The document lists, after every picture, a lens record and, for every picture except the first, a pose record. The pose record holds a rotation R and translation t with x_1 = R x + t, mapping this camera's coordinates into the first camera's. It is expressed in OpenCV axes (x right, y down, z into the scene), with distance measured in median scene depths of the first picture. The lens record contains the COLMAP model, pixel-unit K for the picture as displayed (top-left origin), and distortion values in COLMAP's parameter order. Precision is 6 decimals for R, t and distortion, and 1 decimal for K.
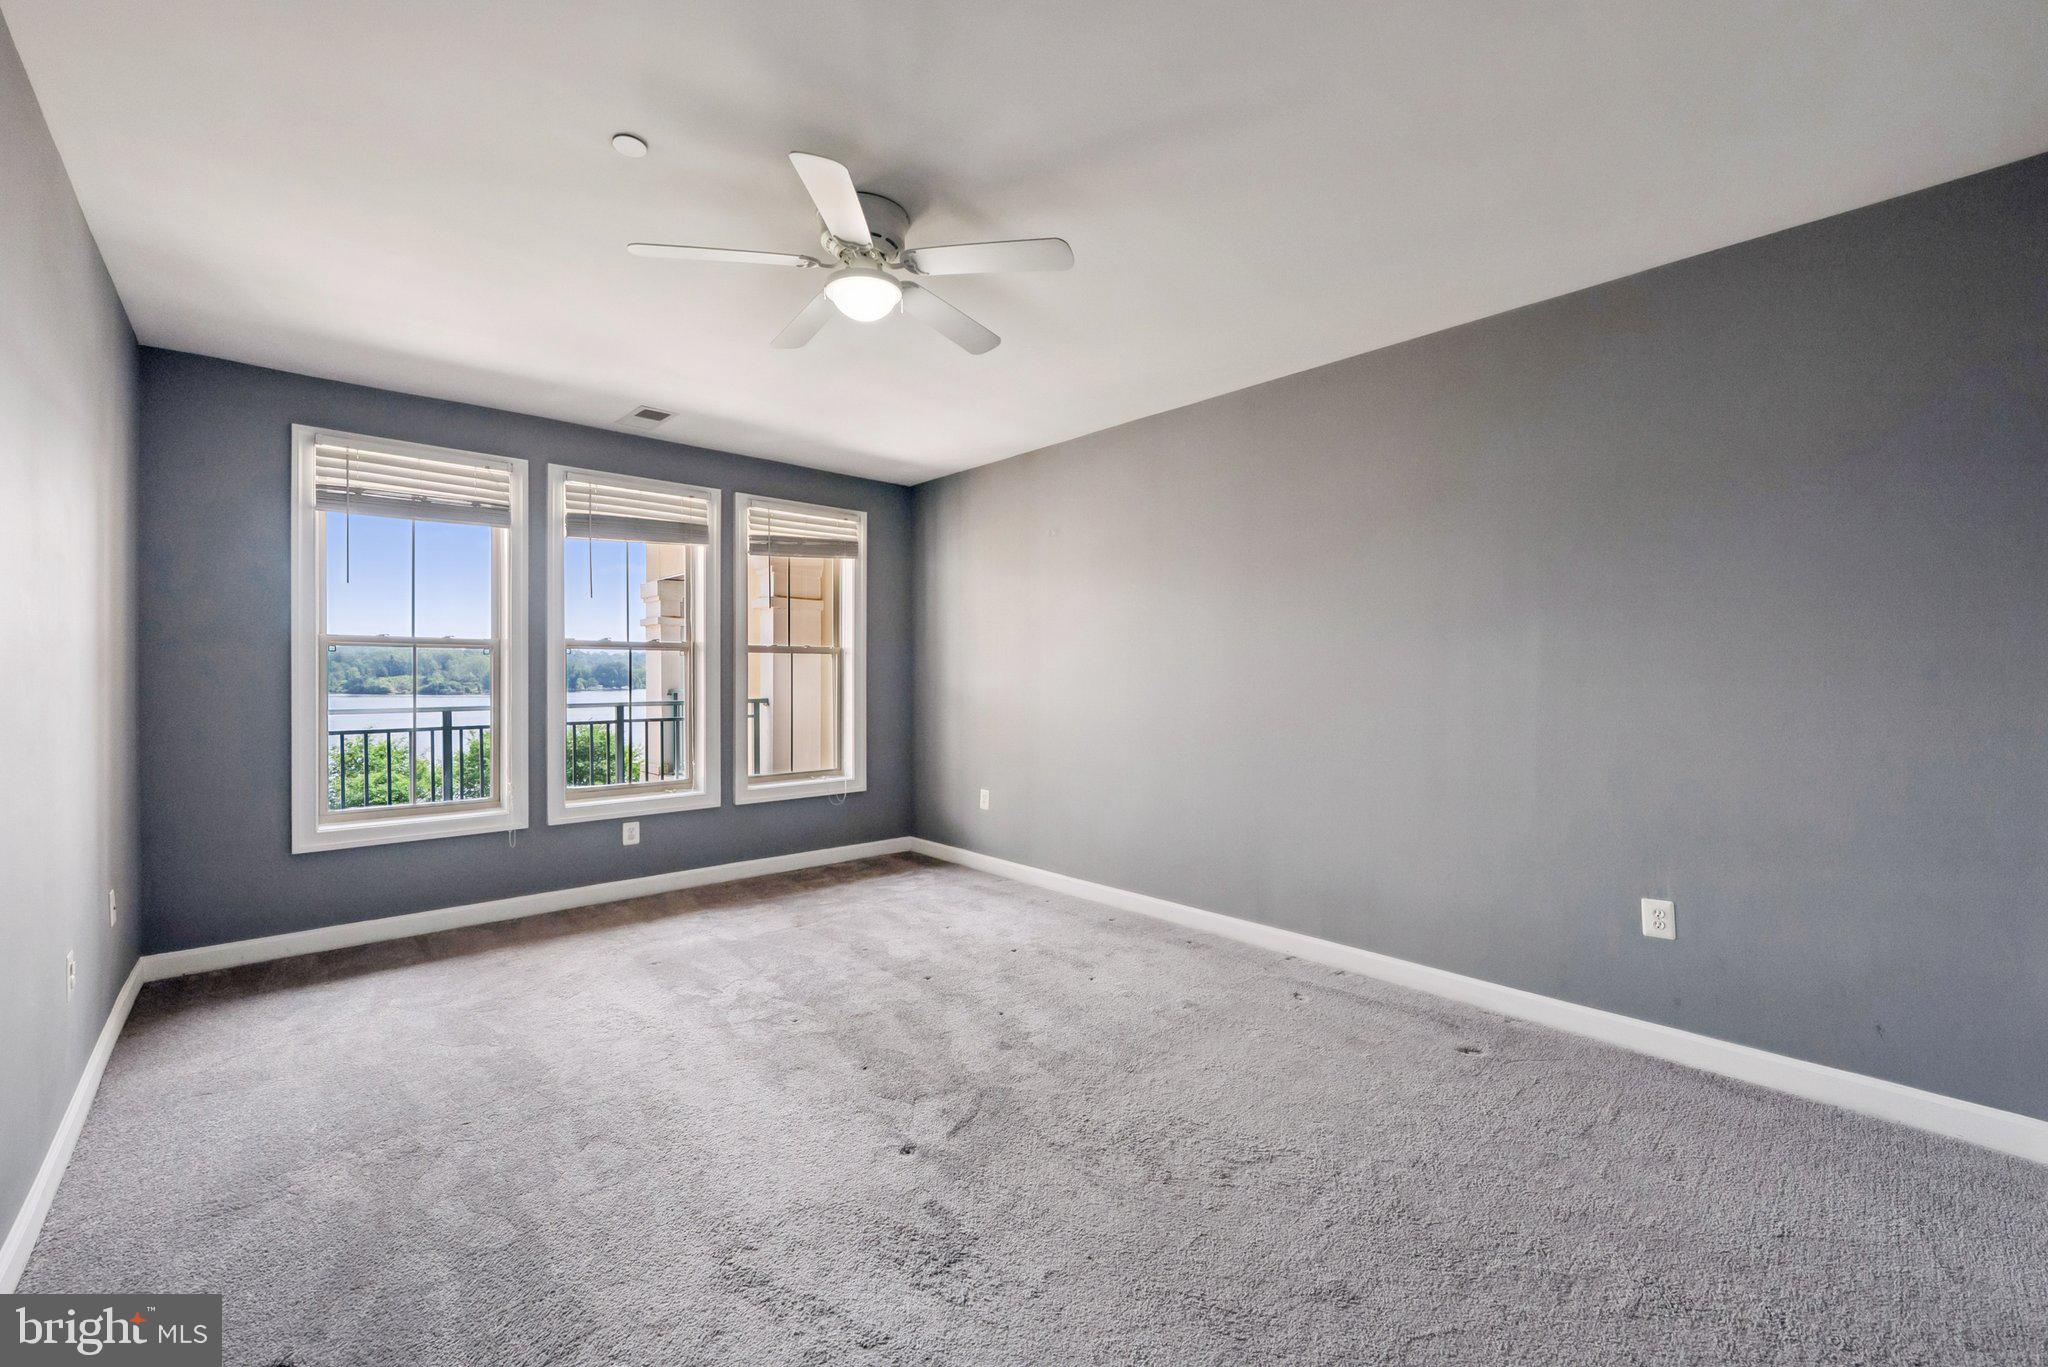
lens RADIAL K [[798.8, 0, 1021.1], [0, 798.8, 680.3], [0, 0, 1]] dist [-0.002002, 0.001635]
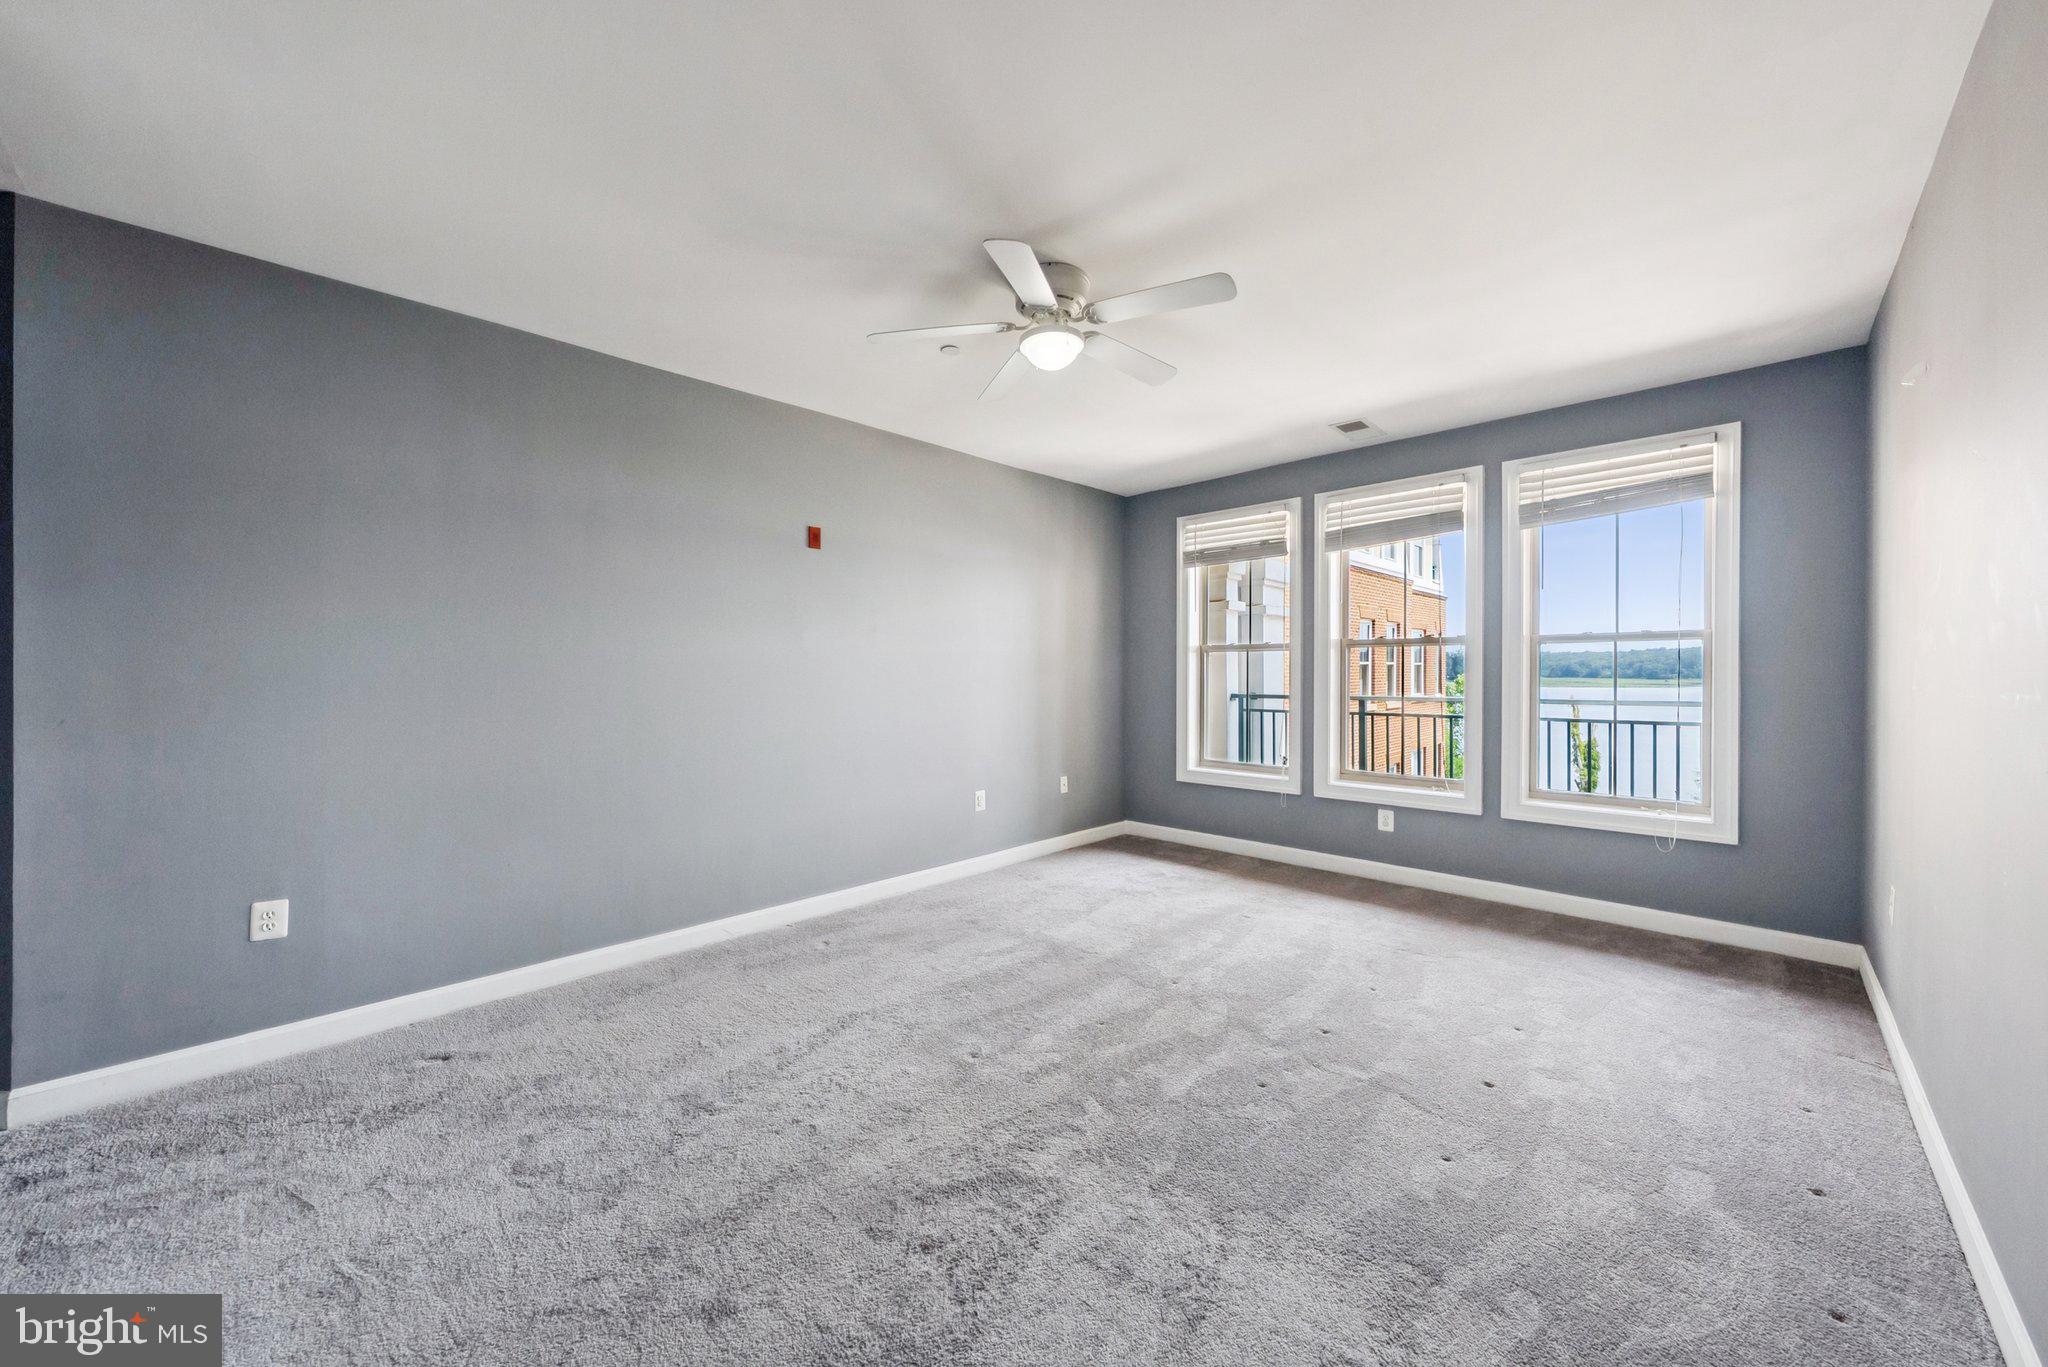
lens RADIAL K [[781.0, 0, 1023.0], [0, 781.0, 673.5], [0, 0, 1]] dist [0.006391, -0.001298]
pose [[0.054885, 0.002314, -0.998490, 0.517178], [-0.001230, 0.999997, 0.002250, -0.004595], [0.998492, 0.001105, 0.054888, 0.464039]]
